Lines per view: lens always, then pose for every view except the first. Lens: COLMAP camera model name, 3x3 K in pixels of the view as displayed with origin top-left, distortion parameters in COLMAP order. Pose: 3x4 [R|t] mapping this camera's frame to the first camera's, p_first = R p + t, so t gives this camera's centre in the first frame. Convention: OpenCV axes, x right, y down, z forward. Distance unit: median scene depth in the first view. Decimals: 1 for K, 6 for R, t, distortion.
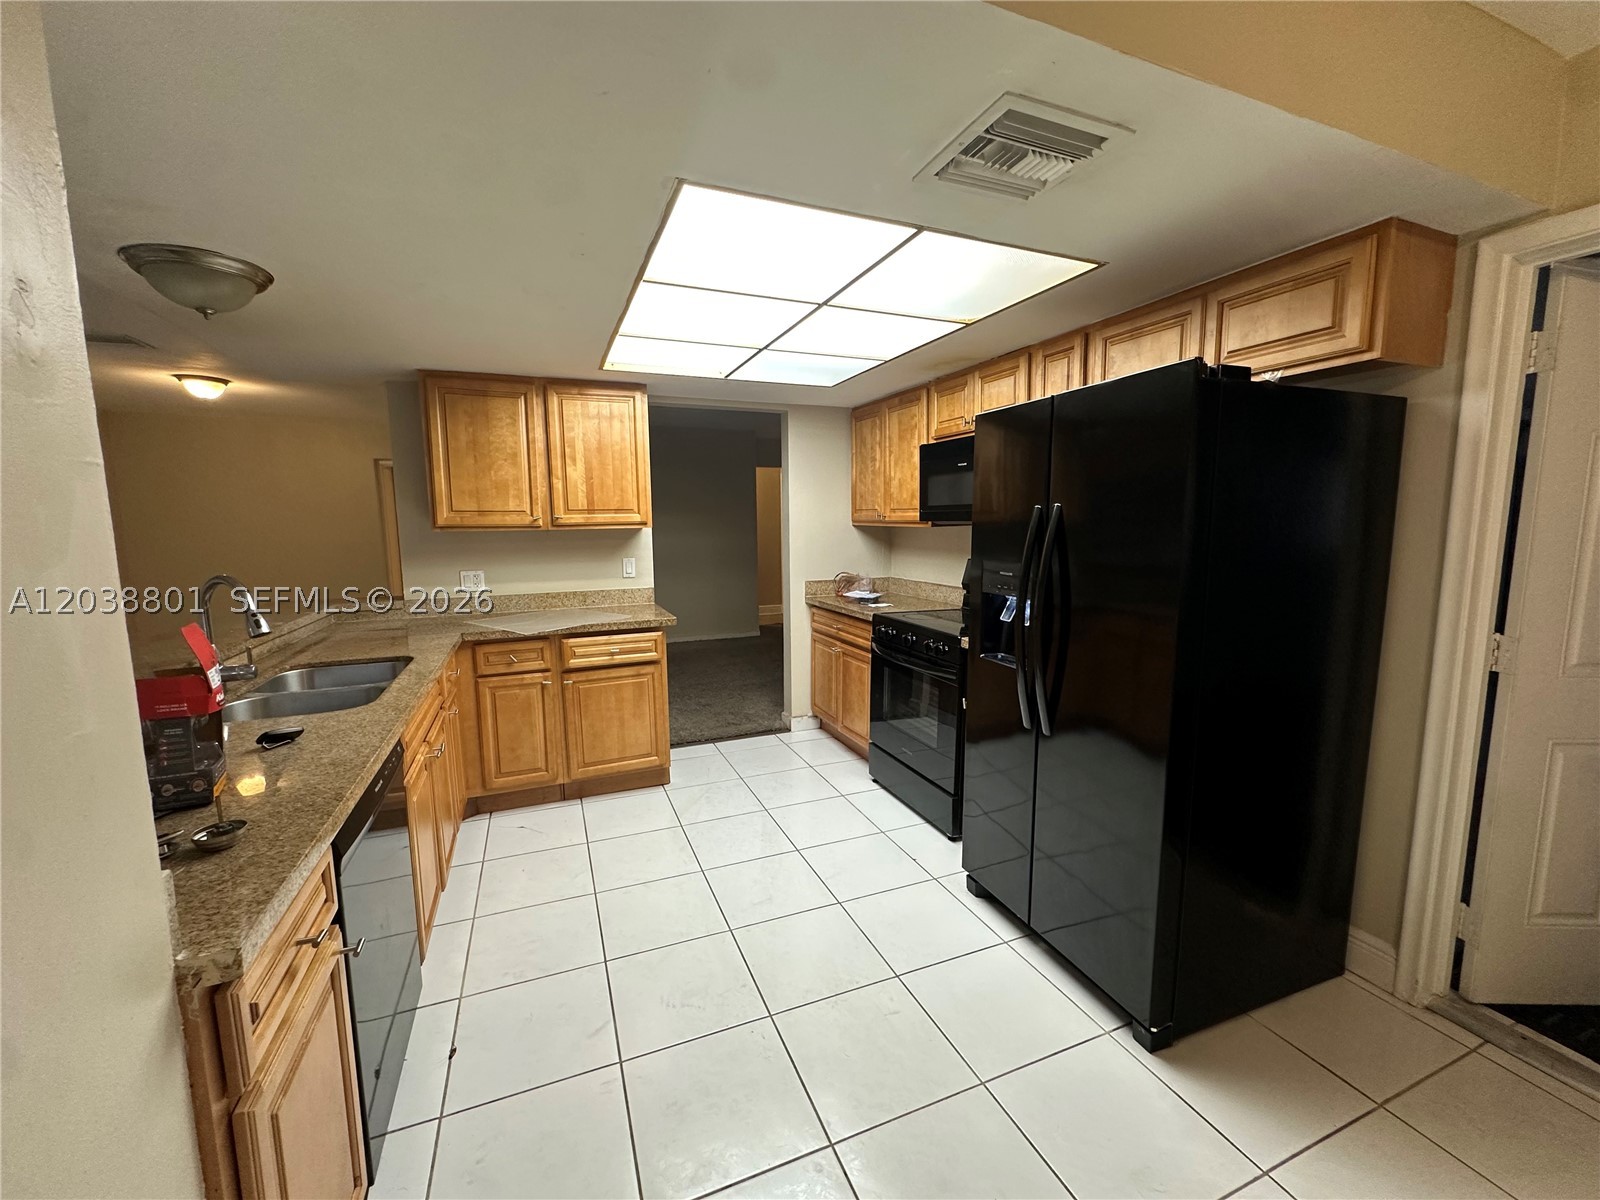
lens RADIAL K [[639.8, 0, 799.2], [0, 639.8, 600.7], [0, 0, 1]] dist [0.001028, 0.000077]
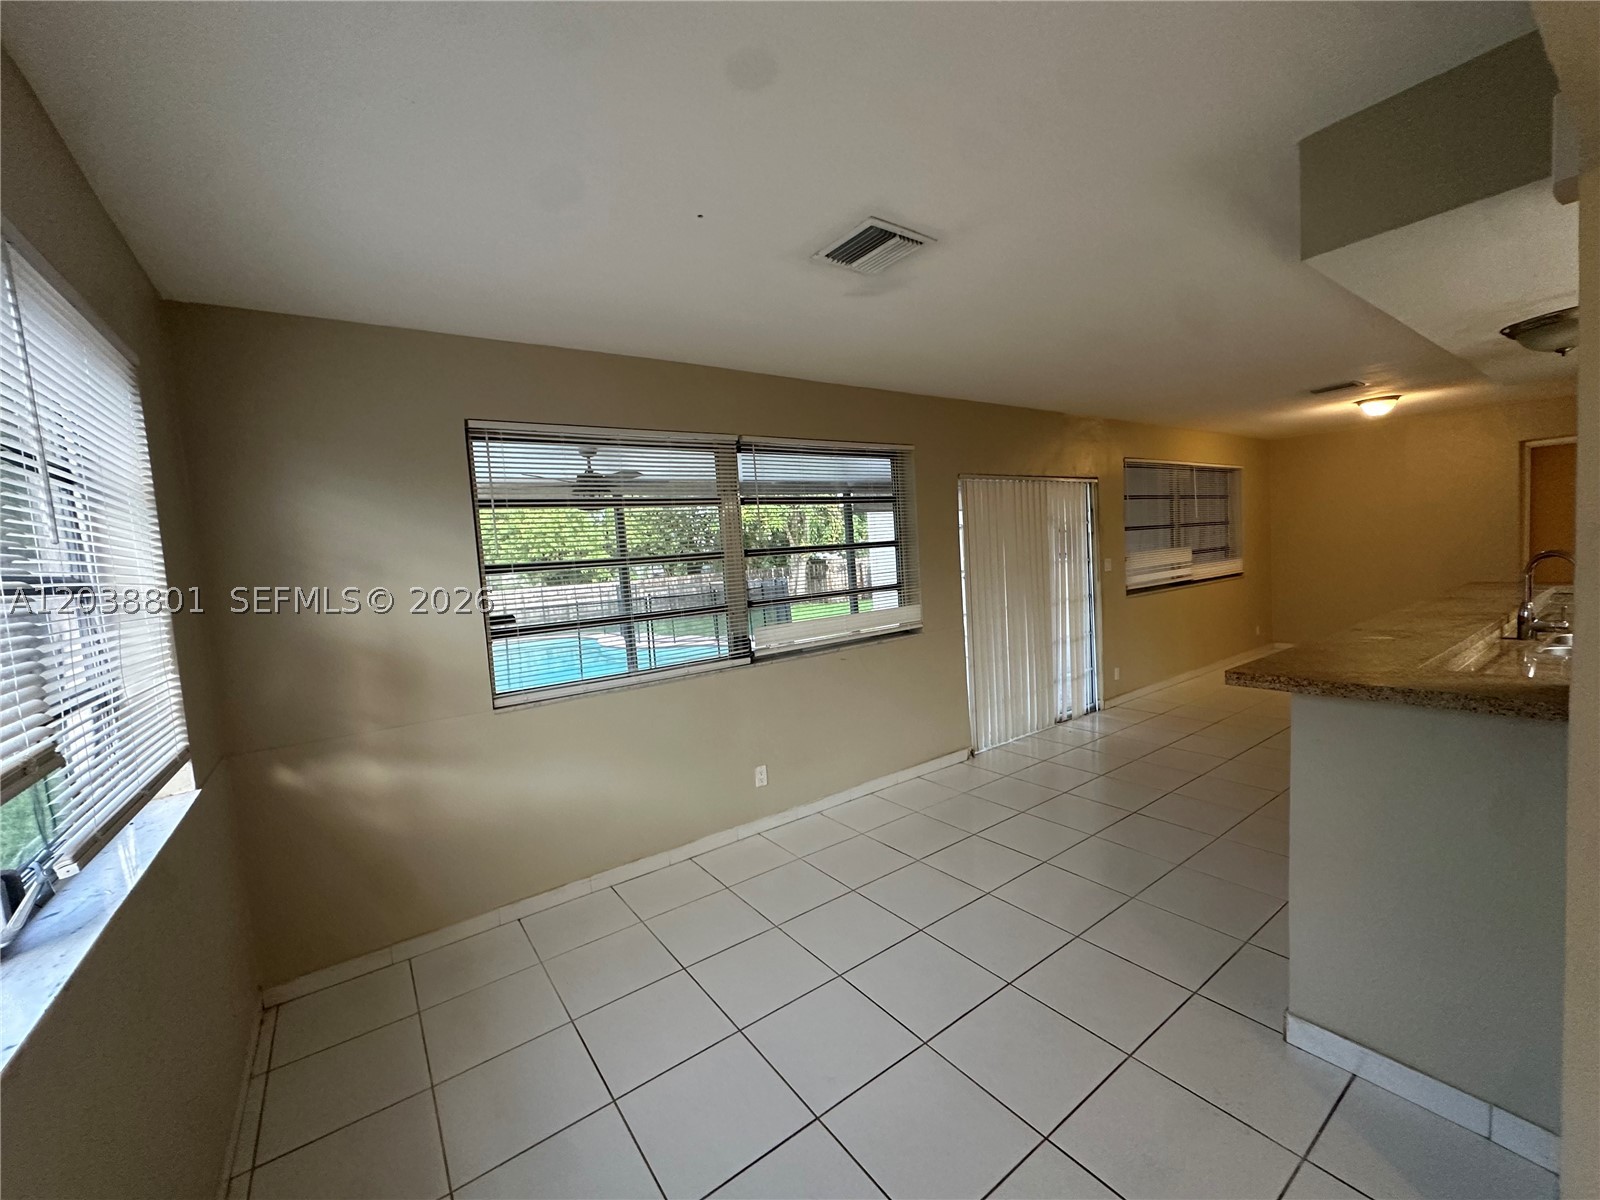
lens RADIAL K [[639.8, 0, 800.3], [0, 639.8, 601.9], [0, 0, 1]] dist [0.001028, 0.000077]
pose [[0.223178, 0.061407, -0.972842, 0.008330], [-0.058984, 0.997036, 0.049403, 0.031943], [0.972991, 0.046357, 0.226139, -0.287811]]
